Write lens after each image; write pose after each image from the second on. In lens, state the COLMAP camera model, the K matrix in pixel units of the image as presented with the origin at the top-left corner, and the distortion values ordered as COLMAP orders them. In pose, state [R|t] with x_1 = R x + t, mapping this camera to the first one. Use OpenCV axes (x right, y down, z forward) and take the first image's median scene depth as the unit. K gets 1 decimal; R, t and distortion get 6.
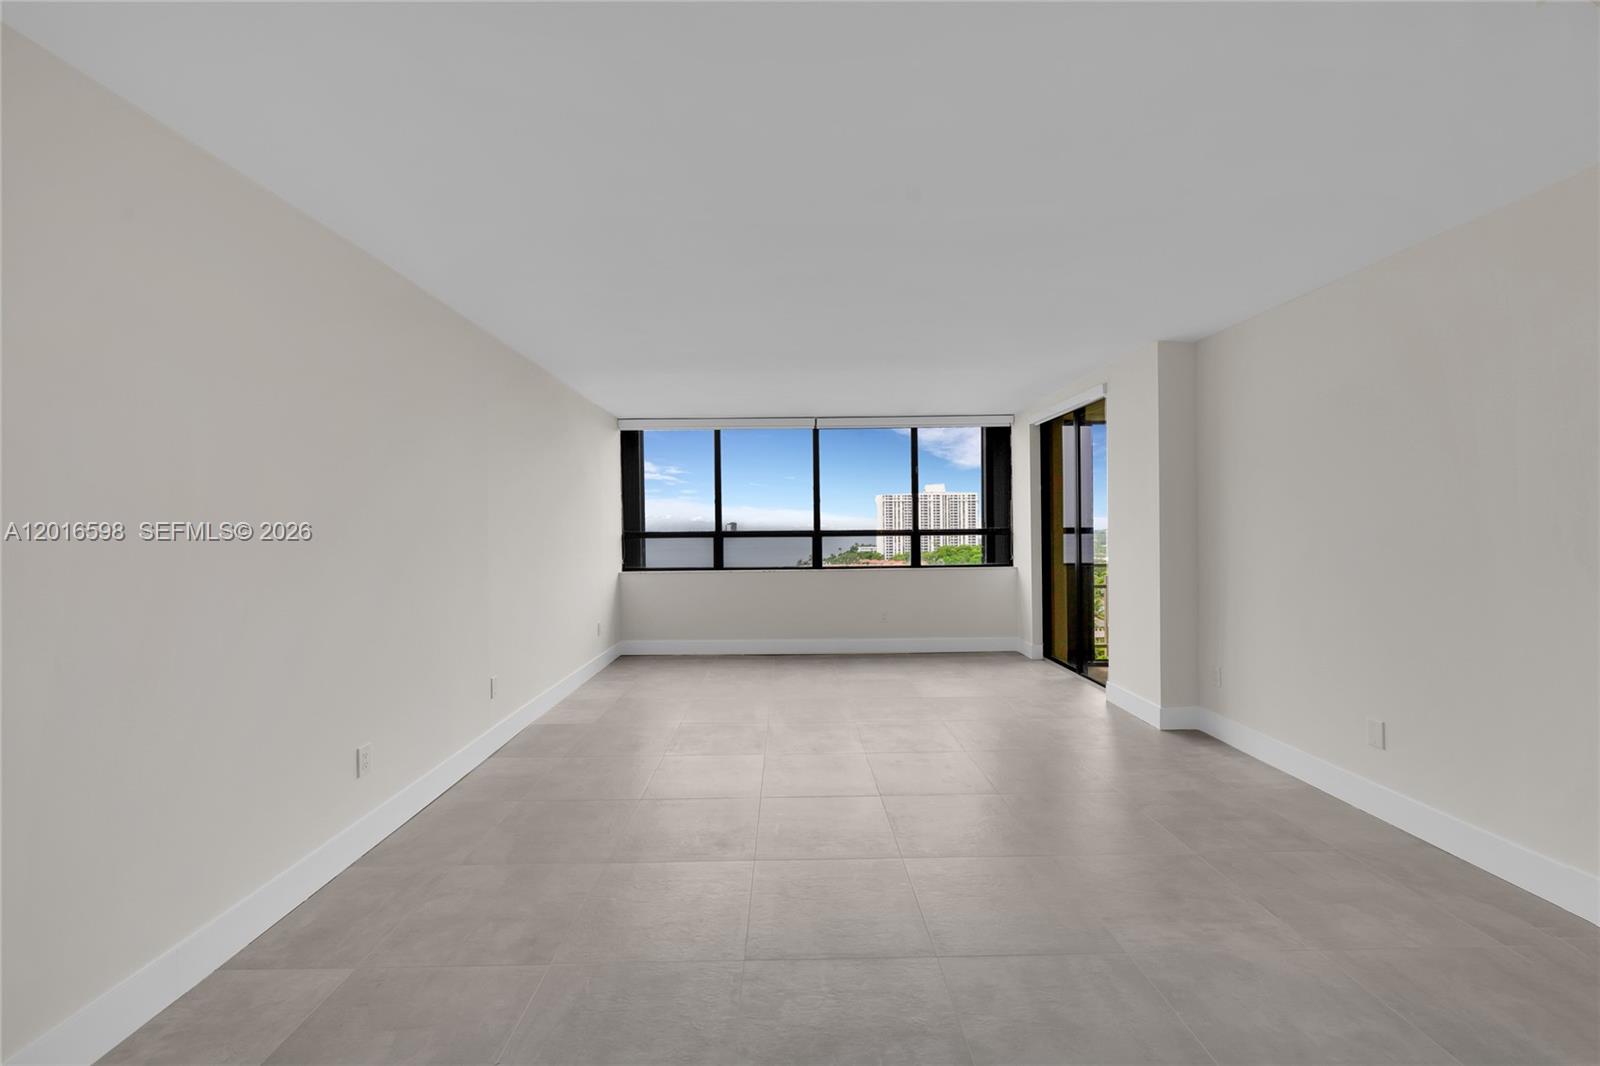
lens RADIAL K [[633.0, 0, 800.0], [0, 633.0, 533.0], [0, 0, 1]] dist [0.000087, 0.000421]
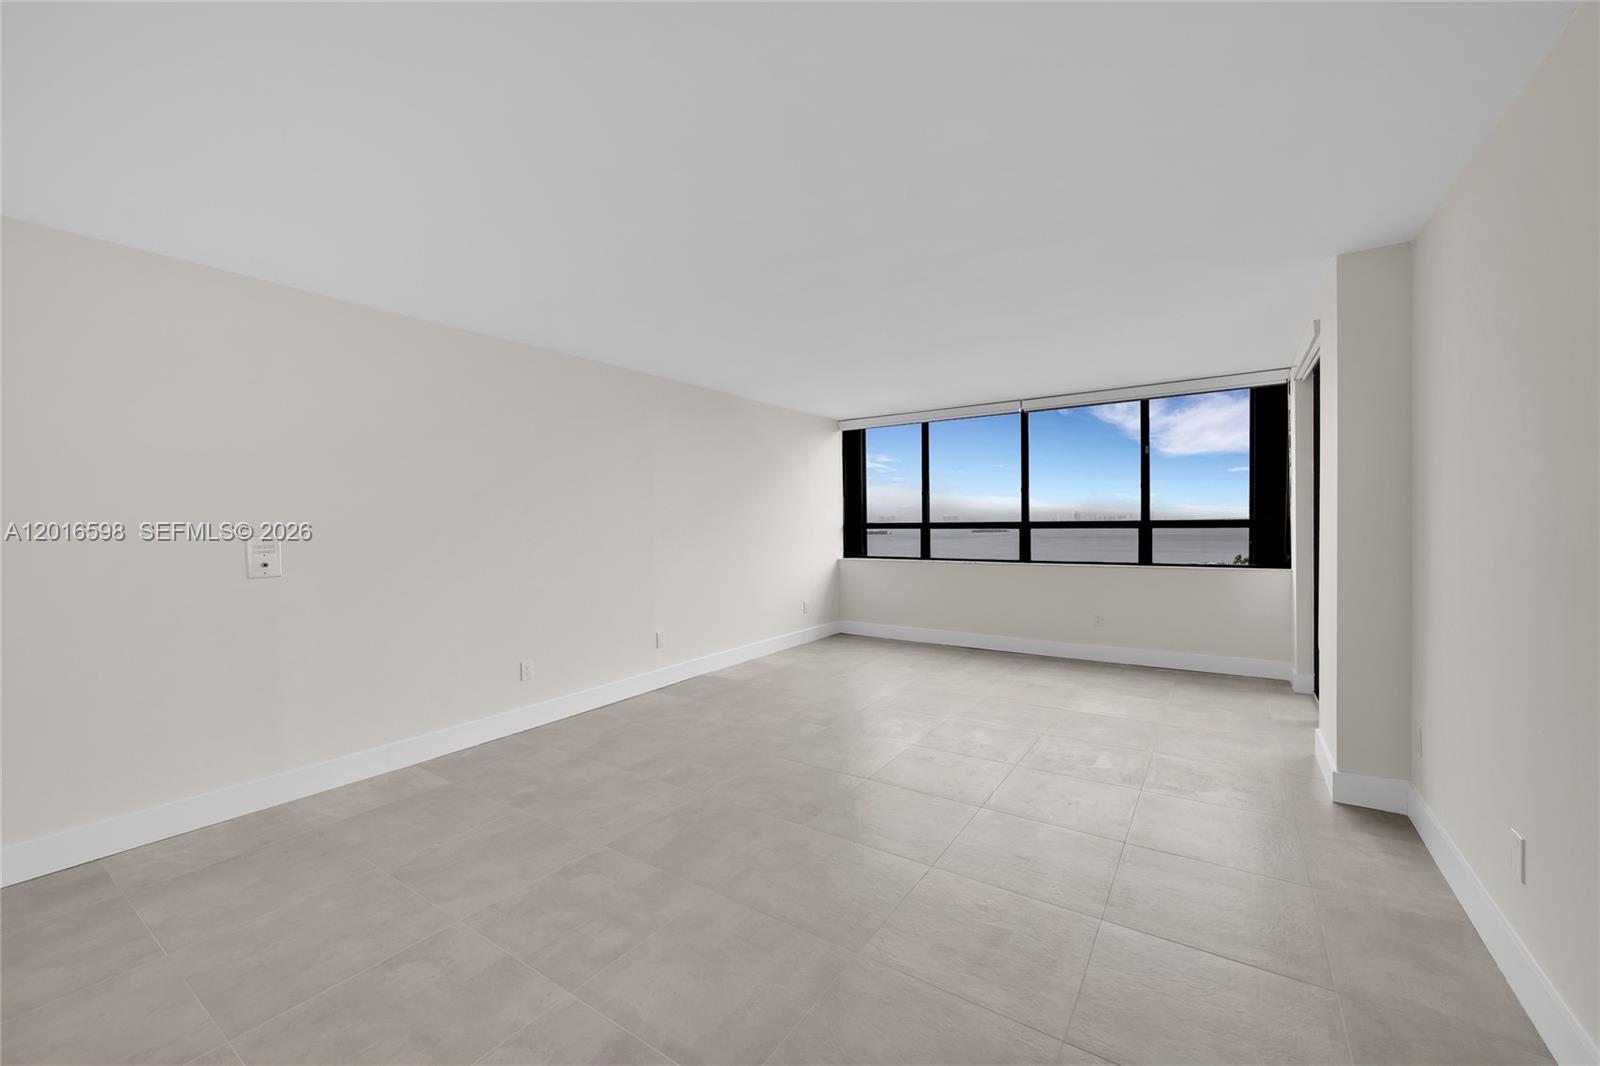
lens RADIAL K [[633.0, 0, 800.0], [0, 633.0, 533.0], [0, 0, 1]] dist [0.000087, 0.000421]
pose [[0.819672, 0.010530, -0.572737, 0.291816], [-0.001577, 0.999869, 0.016126, -0.001437], [0.572831, -0.012315, 0.819581, 0.044900]]
